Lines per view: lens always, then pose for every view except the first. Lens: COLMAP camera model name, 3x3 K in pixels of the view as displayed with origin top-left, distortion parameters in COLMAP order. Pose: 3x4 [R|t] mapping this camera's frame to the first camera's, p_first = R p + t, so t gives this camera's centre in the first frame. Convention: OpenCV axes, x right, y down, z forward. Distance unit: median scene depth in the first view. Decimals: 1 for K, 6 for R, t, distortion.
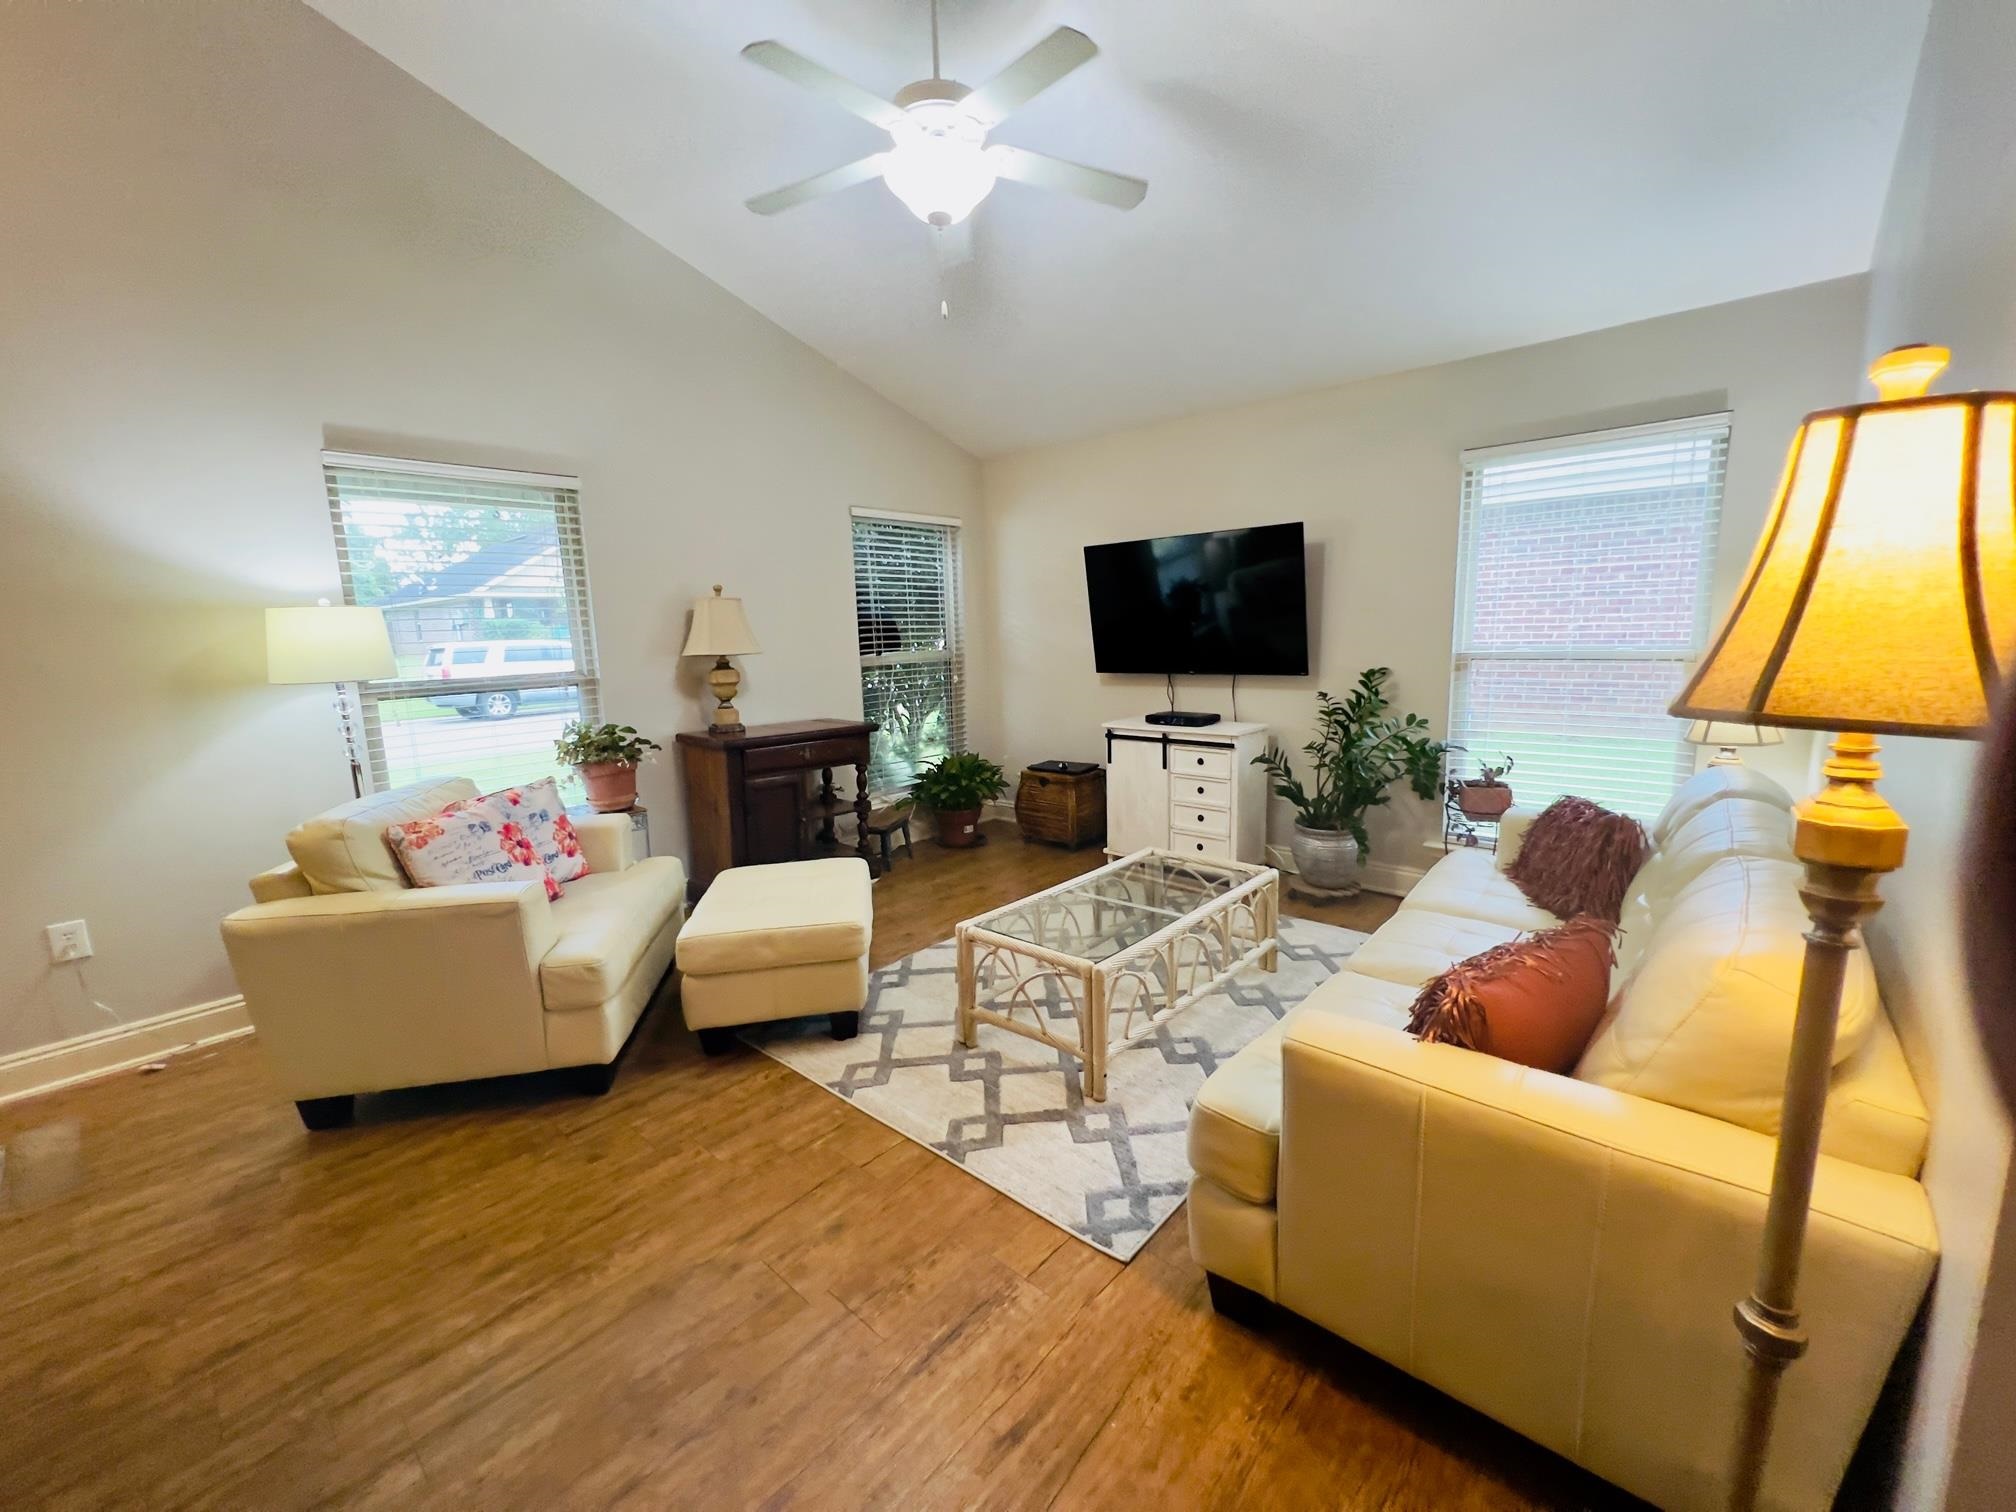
lens RADIAL K [[808.1, 0, 1002.7], [0, 808.1, 751.9], [0, 0, 1]] dist [0.001121, 0.000248]
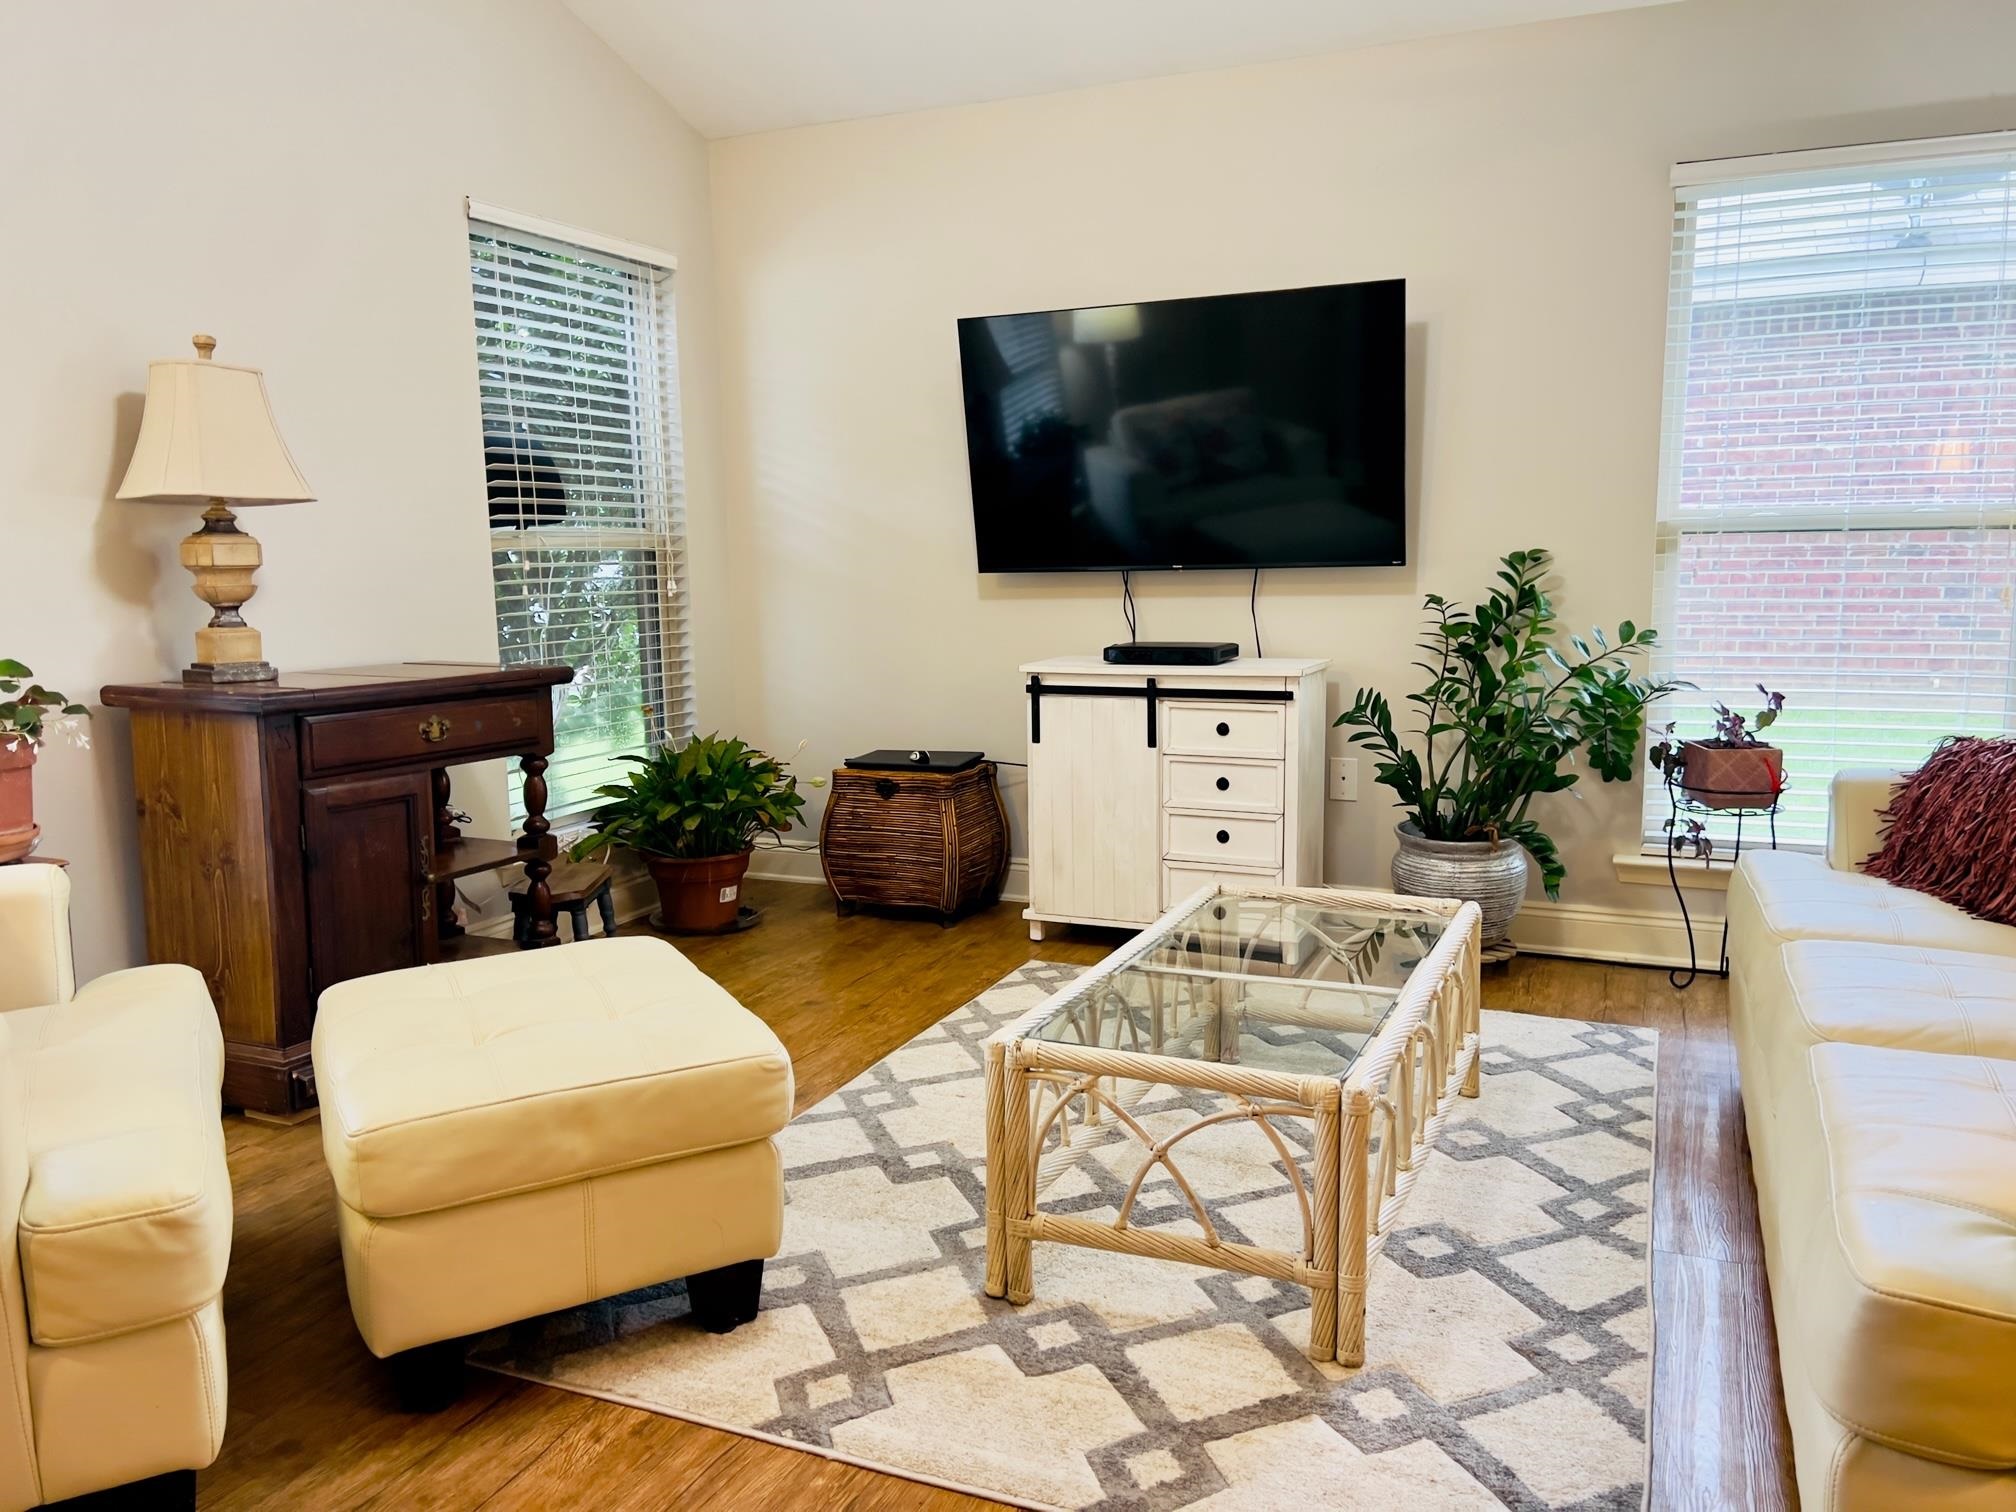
lens RADIAL K [[1517.4, 0, 1005.9], [0, 1517.4, 772.5], [0, 0, 1]] dist [0.041235, -0.033890]
pose [[0.951597, -0.031689, 0.305711, -0.296544], [0.034849, 0.999381, -0.004881, 0.061239], [-0.305367, 0.015298, 0.952112, 0.154735]]
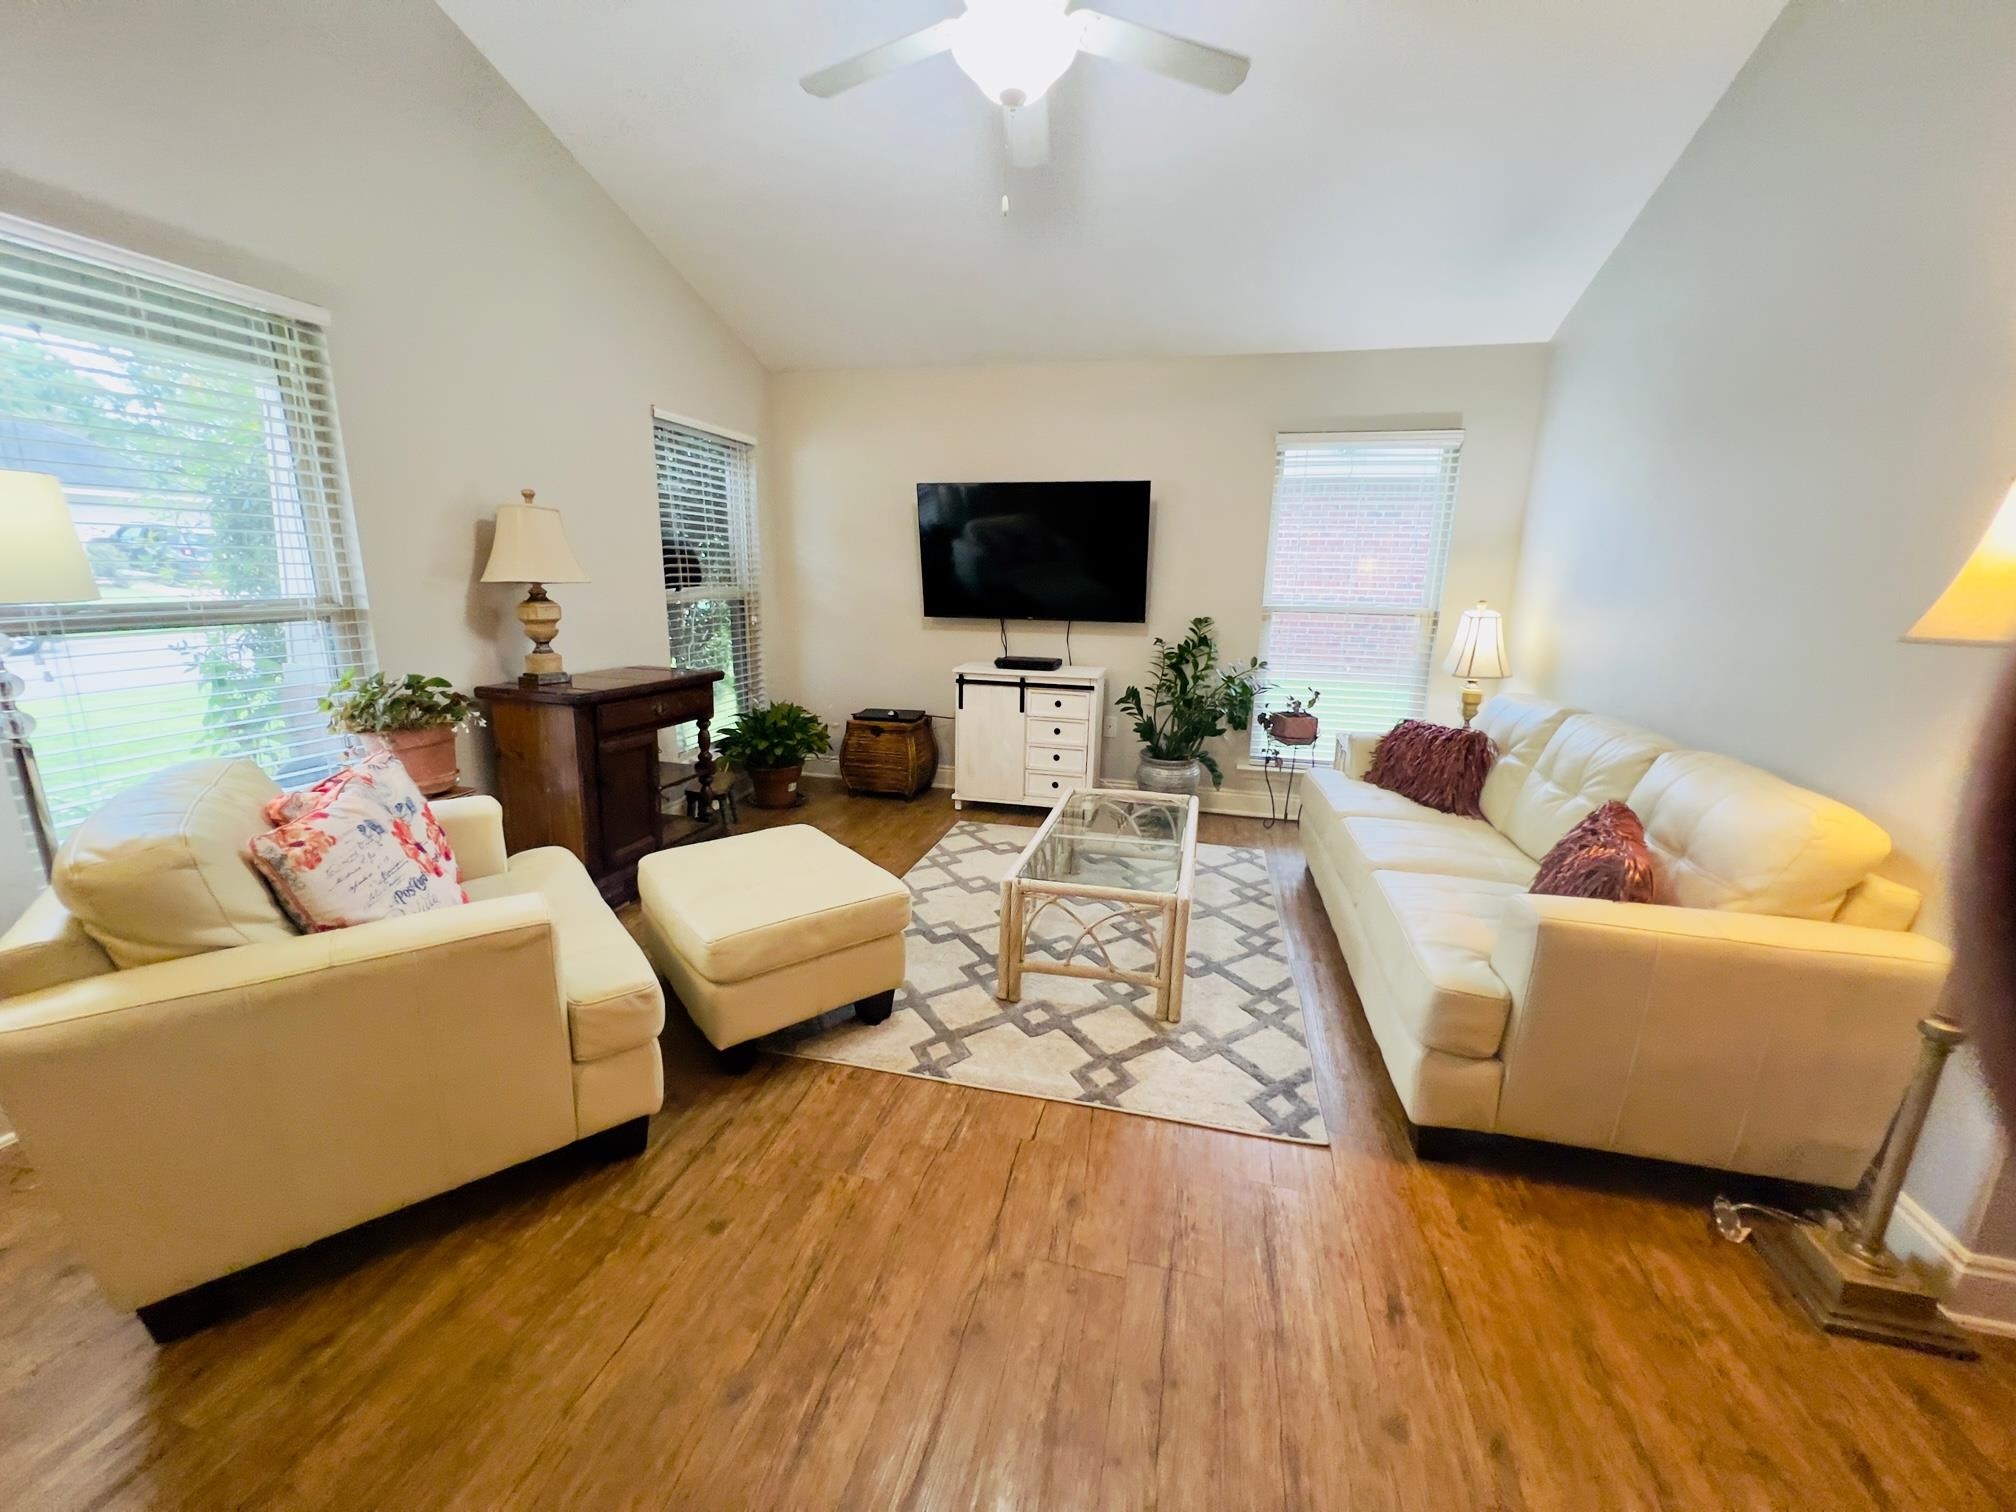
lens RADIAL K [[808.1, 0, 1006.0], [0, 808.1, 753.4], [0, 0, 1]] dist [0.001121, 0.000248]
pose [[0.883056, -0.058406, 0.465618, -0.468669], [0.027484, 0.996958, 0.072932, -0.003450], [-0.468461, -0.051606, 0.881976, 0.157981]]
